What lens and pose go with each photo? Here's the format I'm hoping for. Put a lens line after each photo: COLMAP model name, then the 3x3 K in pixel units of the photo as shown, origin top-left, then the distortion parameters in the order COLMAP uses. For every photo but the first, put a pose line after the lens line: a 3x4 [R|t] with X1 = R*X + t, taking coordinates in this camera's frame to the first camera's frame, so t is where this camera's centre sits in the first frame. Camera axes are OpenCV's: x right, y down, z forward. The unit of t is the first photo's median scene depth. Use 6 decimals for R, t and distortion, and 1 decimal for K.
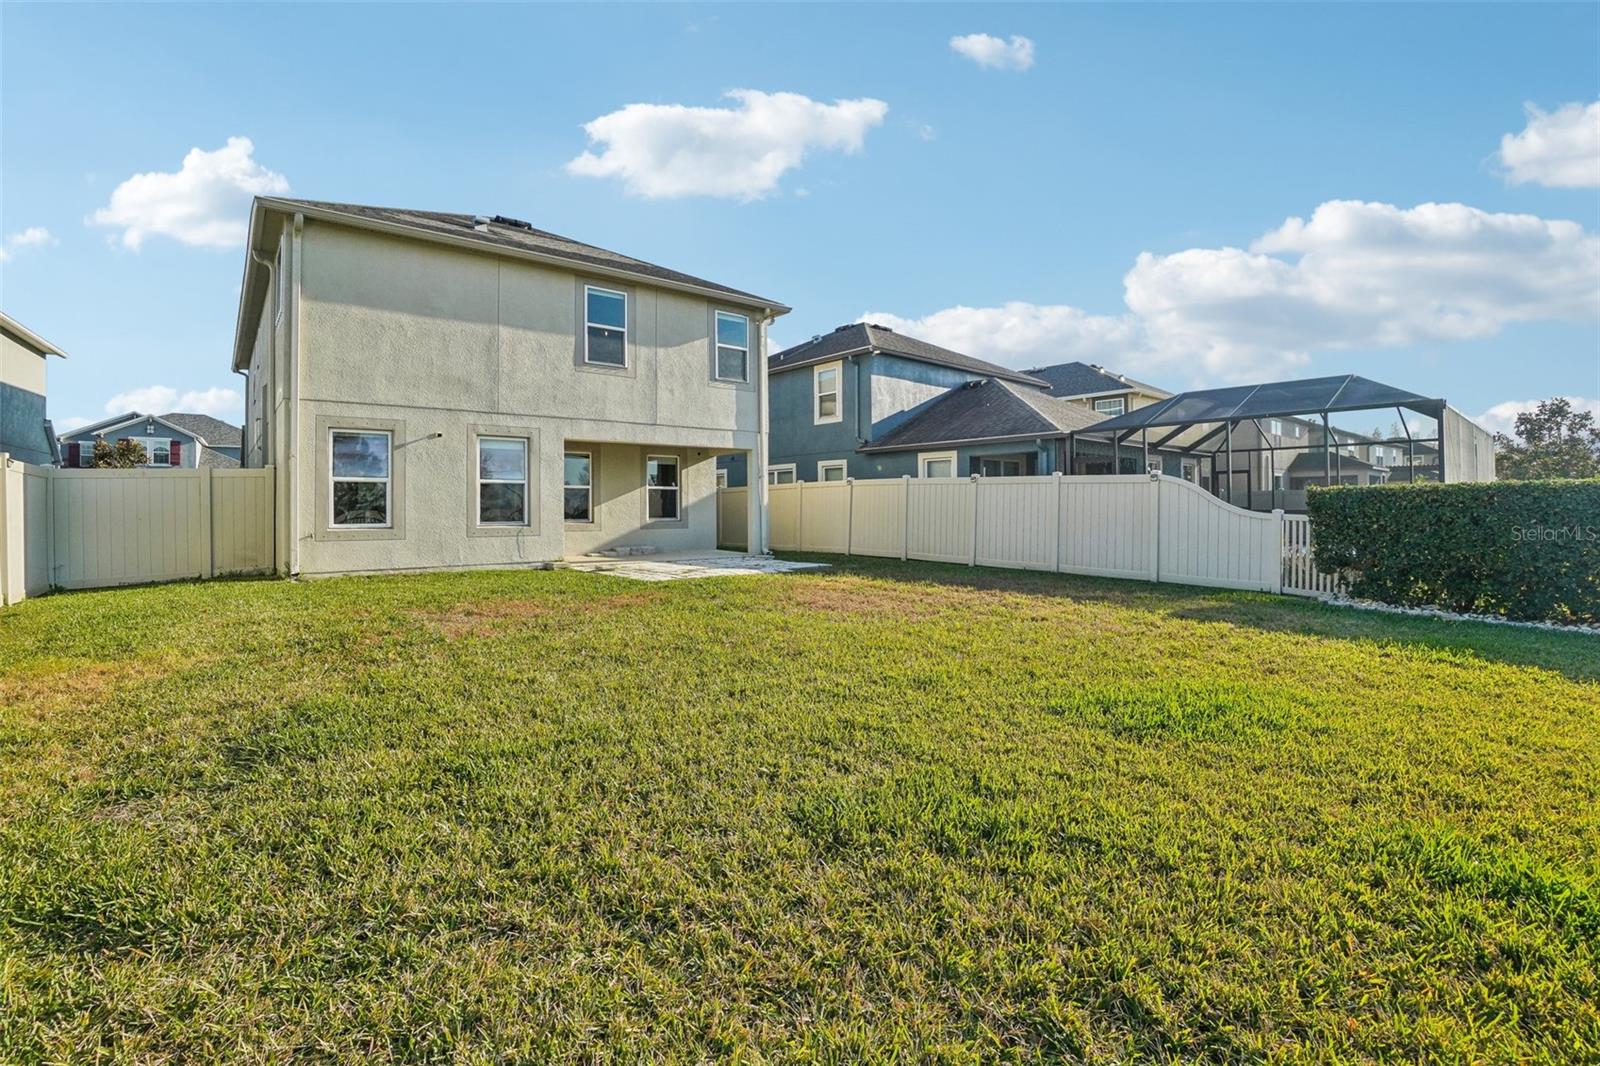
lens RADIAL K [[734.1, 0, 792.1], [0, 734.1, 486.7], [0, 0, 1]] dist [-0.057302, 0.022206]
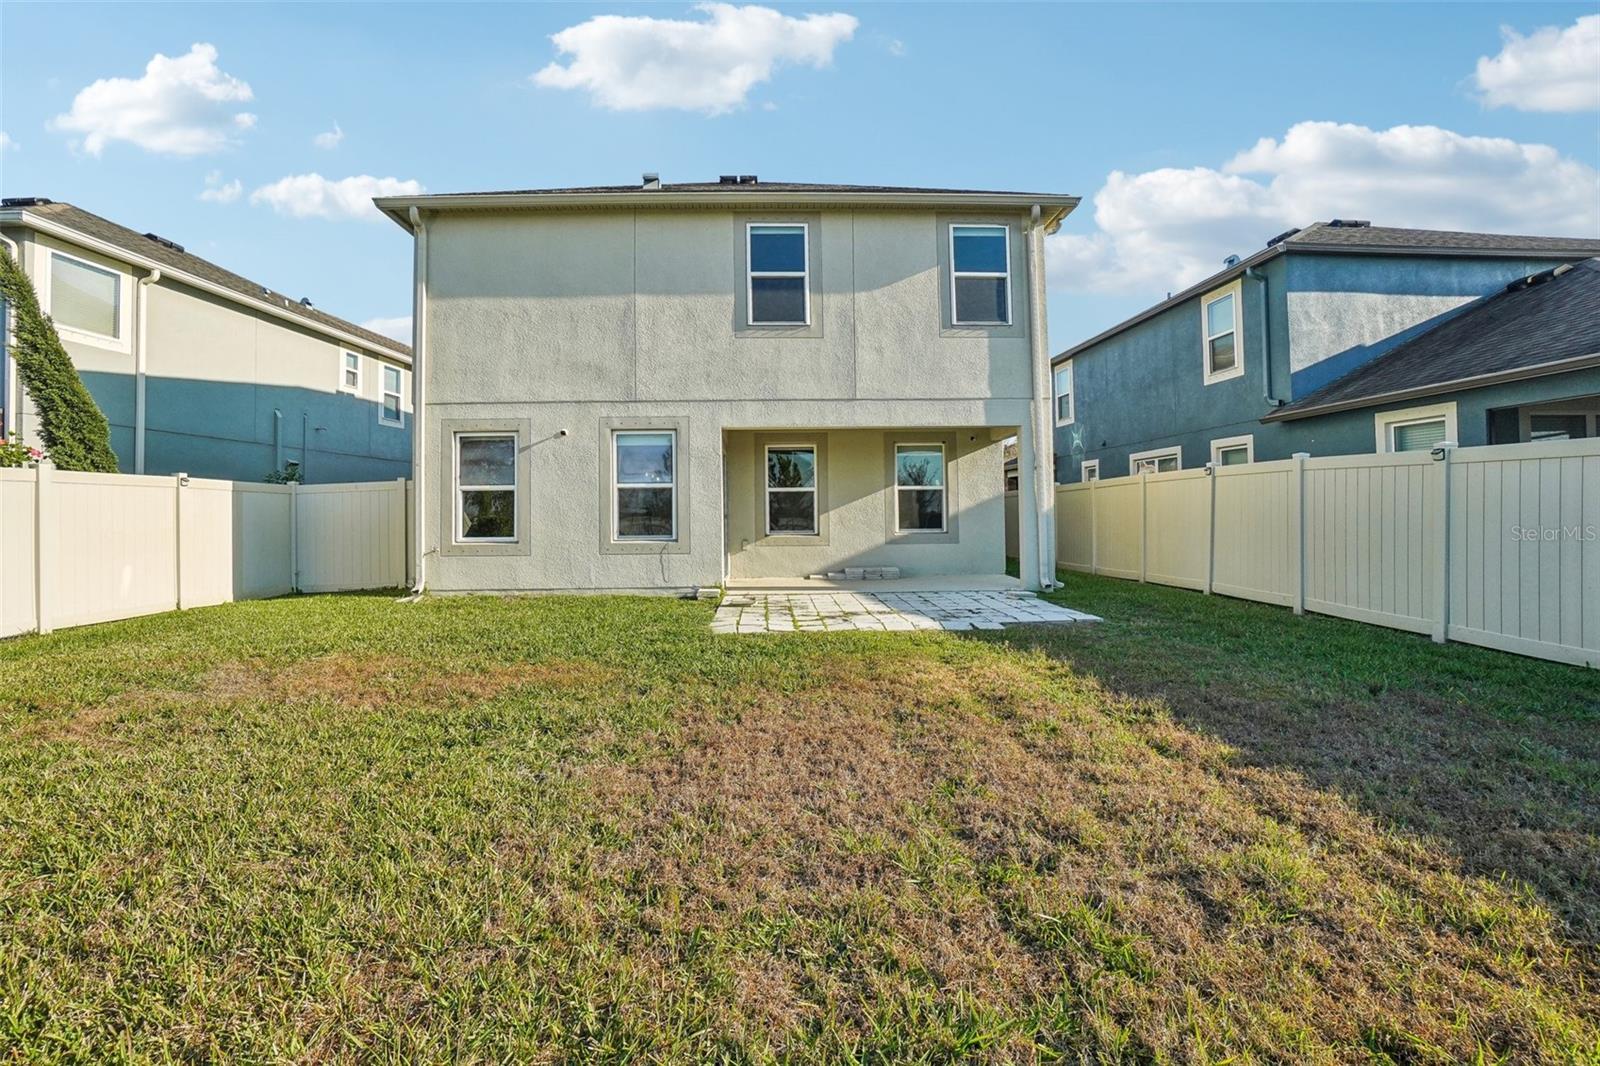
lens RADIAL K [[734.1, 0, 792.1], [0, 734.1, 486.7], [0, 0, 1]] dist [-0.057302, 0.022206]
pose [[0.794257, -0.025347, -0.607054, 0.200696], [0.024989, 0.999647, -0.009044, 0.004769], [0.607068, -0.007986, 0.794609, 0.407911]]
